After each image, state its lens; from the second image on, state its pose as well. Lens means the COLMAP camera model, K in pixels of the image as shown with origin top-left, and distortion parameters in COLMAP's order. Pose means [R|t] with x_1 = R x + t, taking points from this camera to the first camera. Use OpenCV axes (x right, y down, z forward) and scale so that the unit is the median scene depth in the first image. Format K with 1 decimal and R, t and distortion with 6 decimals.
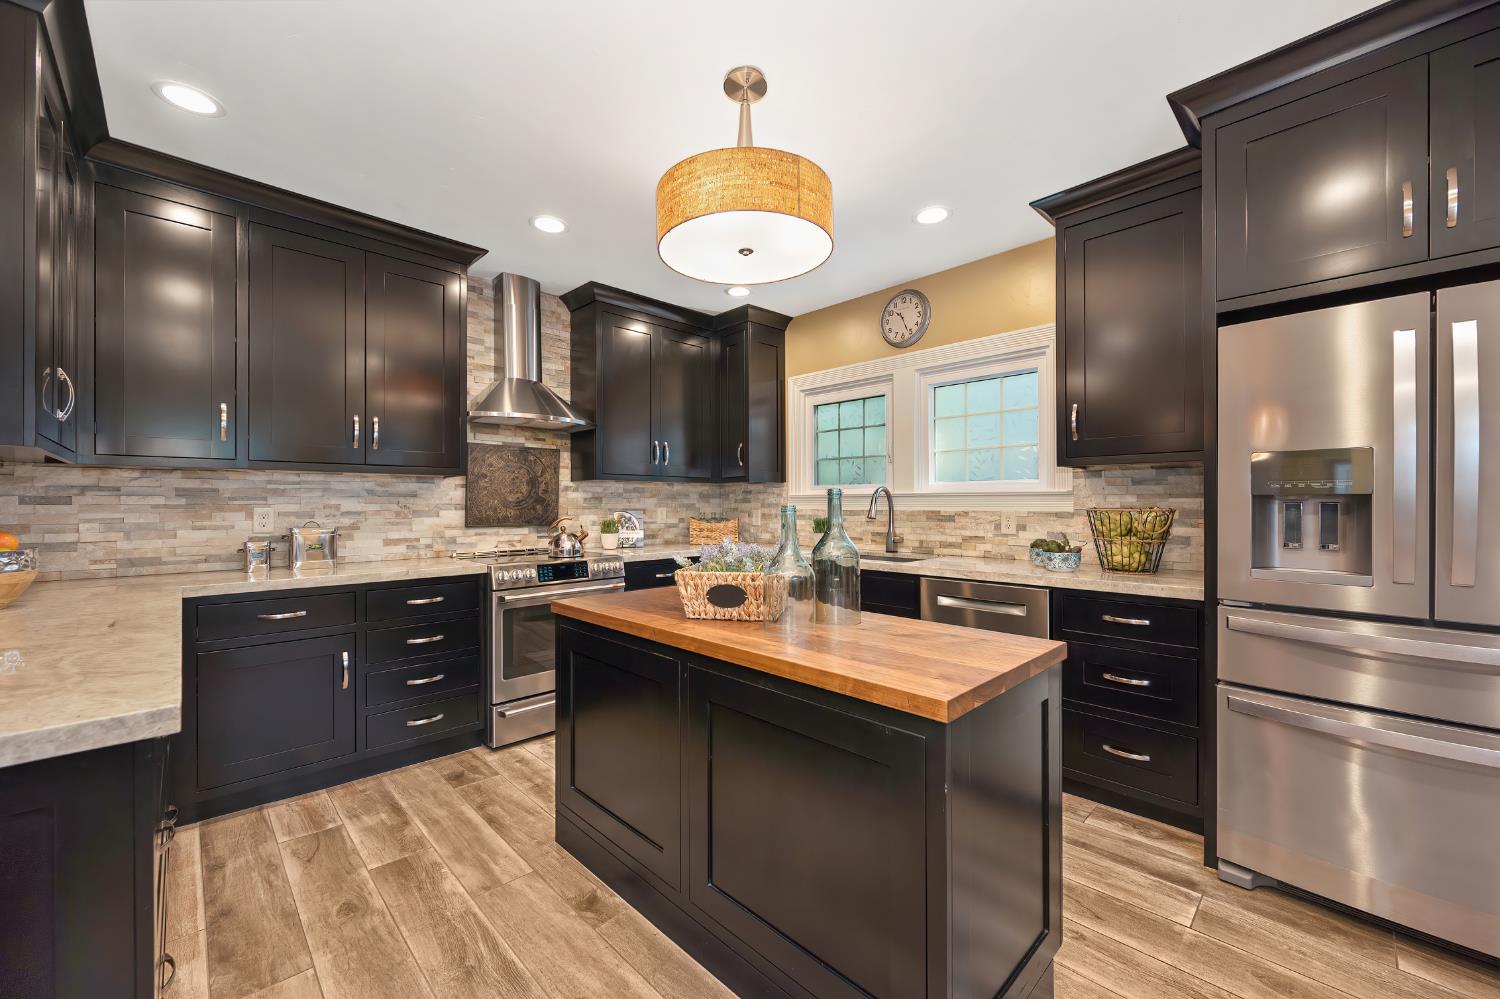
lens RADIAL K [[593.9, 0, 749.4], [0, 593.9, 499.6], [0, 0, 1]] dist [0.002683, 0.000281]
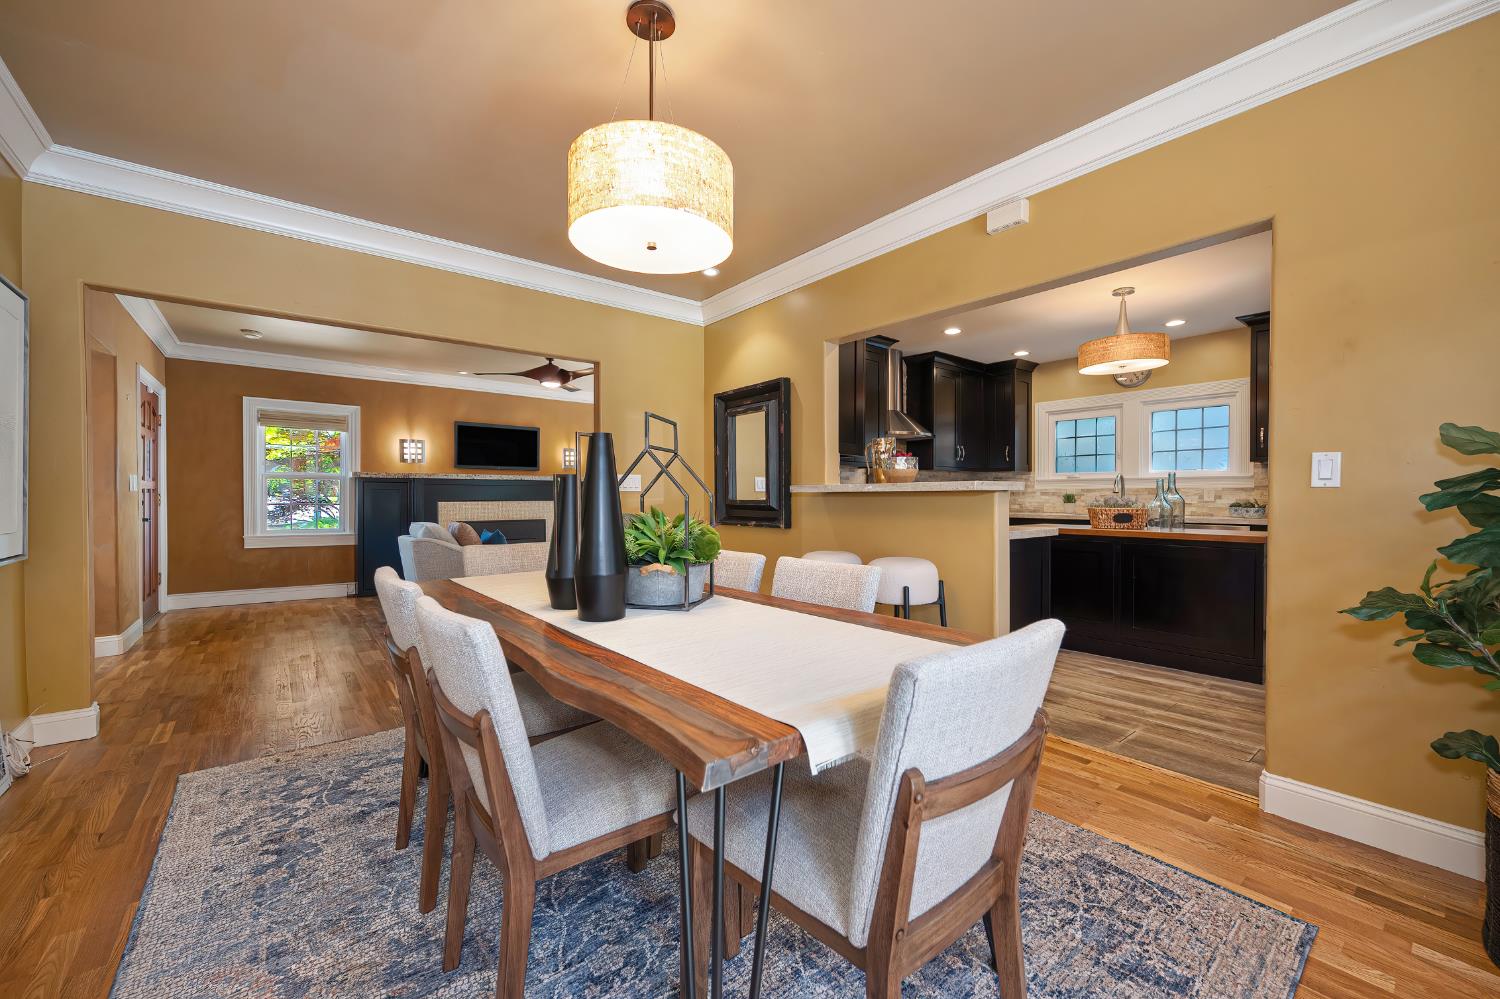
lens RADIAL K [[593.9, 0, 760.9], [0, 593.9, 501.9], [0, 0, 1]] dist [0.002683, 0.000281]
pose [[0.996848, 0.002569, -0.079297, -0.608469], [-0.001073, 0.999821, 0.018903, 0.024964], [0.079332, -0.018758, 0.996672, -0.689458]]
